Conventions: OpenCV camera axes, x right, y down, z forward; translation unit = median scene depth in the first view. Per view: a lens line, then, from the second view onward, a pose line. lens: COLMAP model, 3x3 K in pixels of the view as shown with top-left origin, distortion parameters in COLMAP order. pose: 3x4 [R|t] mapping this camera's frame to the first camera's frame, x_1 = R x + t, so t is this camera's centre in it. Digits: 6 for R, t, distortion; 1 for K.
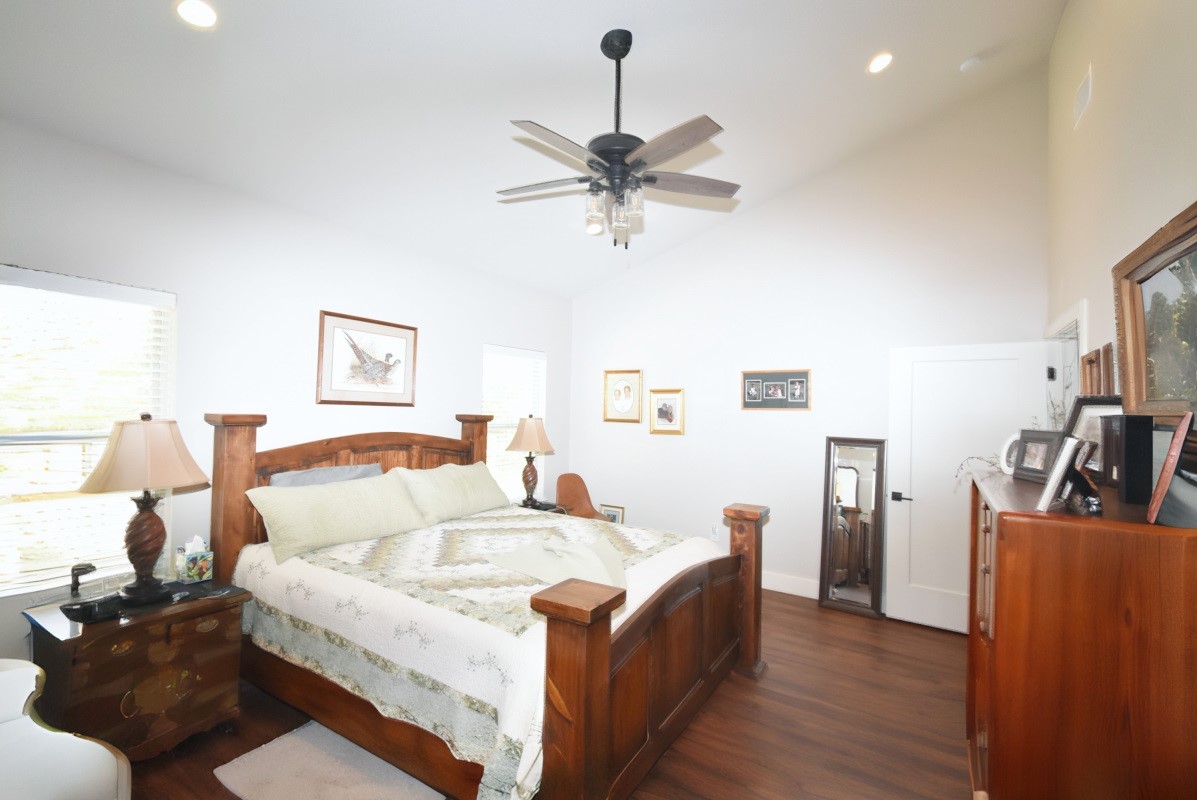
lens RADIAL K [[532.7, 0, 599.1], [0, 532.7, 401.4], [0, 0, 1]] dist [0.014232, 0.000528]
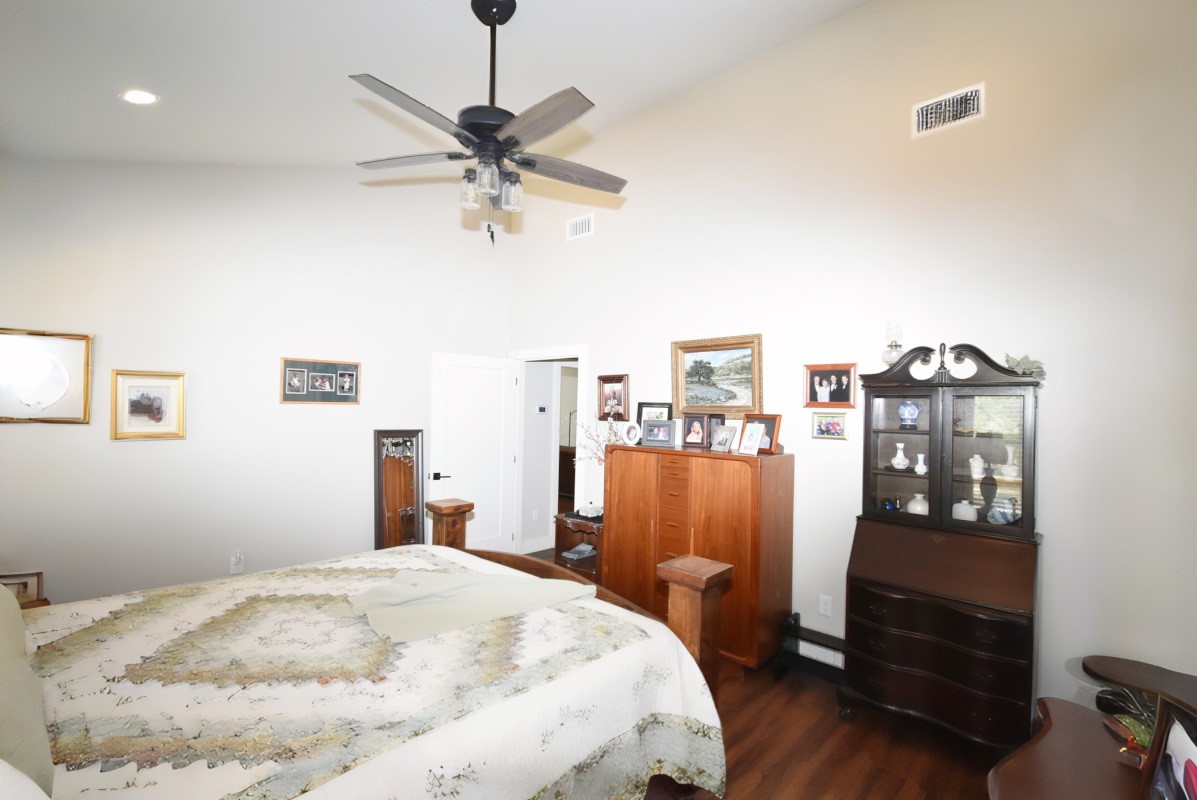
lens RADIAL K [[532.7, 0, 596.0], [0, 532.7, 404.0], [0, 0, 1]] dist [0.014232, 0.000528]
pose [[0.179488, -0.007034, 0.983735, -0.517019], [-0.033420, 0.999354, 0.013243, -0.012092], [-0.983192, -0.035254, 0.179137, 0.402864]]
